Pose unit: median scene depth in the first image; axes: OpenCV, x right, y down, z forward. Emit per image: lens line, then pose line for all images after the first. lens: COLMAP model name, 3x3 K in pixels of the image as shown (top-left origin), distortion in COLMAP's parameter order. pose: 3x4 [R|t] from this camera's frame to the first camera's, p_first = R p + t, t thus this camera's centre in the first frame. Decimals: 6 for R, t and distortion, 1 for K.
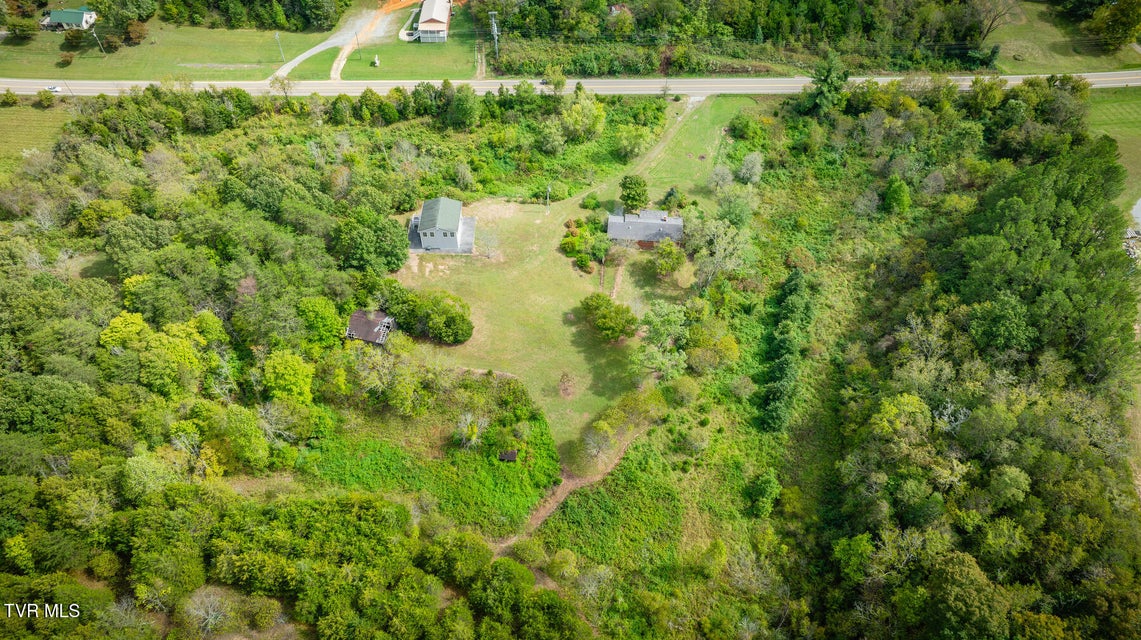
lens RADIAL K [[801.4, 0, 572.9], [0, 801.4, 320.2], [0, 0, 1]] dist [-0.047507, 0.049057]
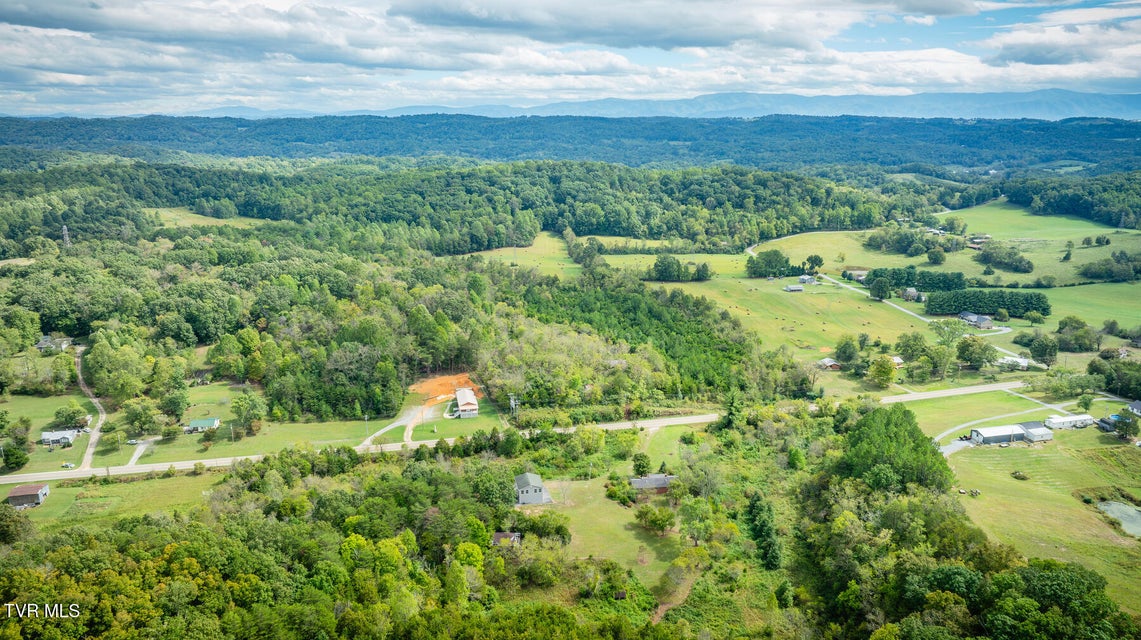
lens RADIAL K [[801.4, 0, 572.9], [0, 801.4, 320.2], [0, 0, 1]] dist [-0.047507, 0.049057]
pose [[0.976856, -0.060834, 0.205064, -0.297400], [0.167947, 0.811839, -0.559205, 0.383475], [-0.132461, 0.580703, 0.803267, -0.330676]]
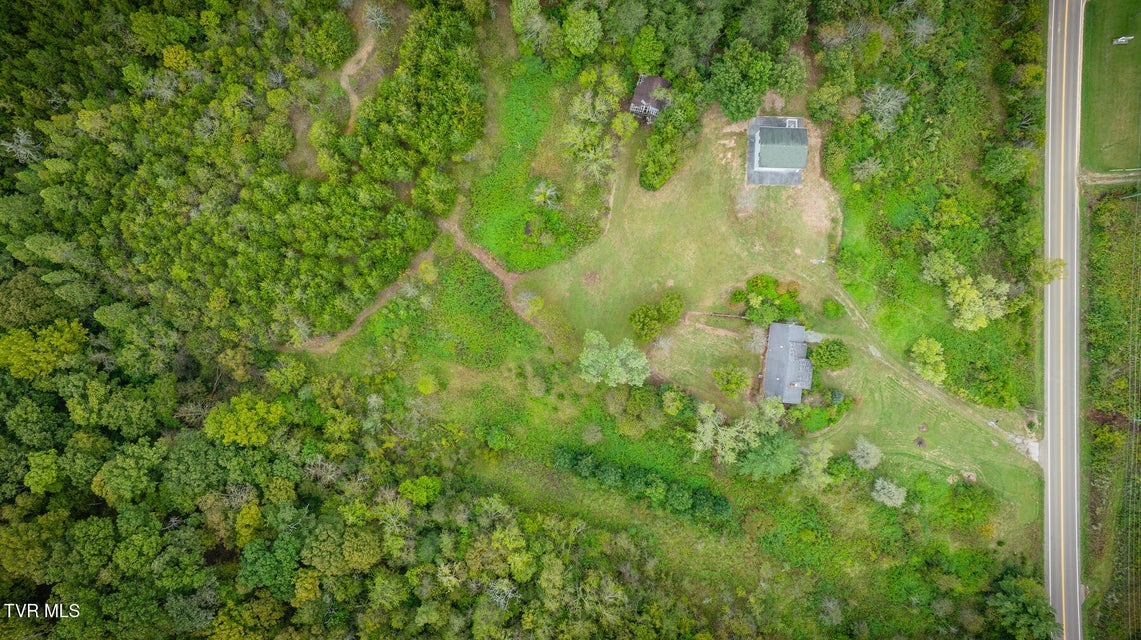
lens RADIAL K [[801.4, 0, 572.9], [0, 801.4, 320.2], [0, 0, 1]] dist [-0.047507, 0.049057]
pose [[-0.027858, 0.999080, 0.032603, 0.009923], [-0.748911, -0.042463, 0.661309, -0.452238], [0.662085, -0.005994, 0.749405, 0.094849]]
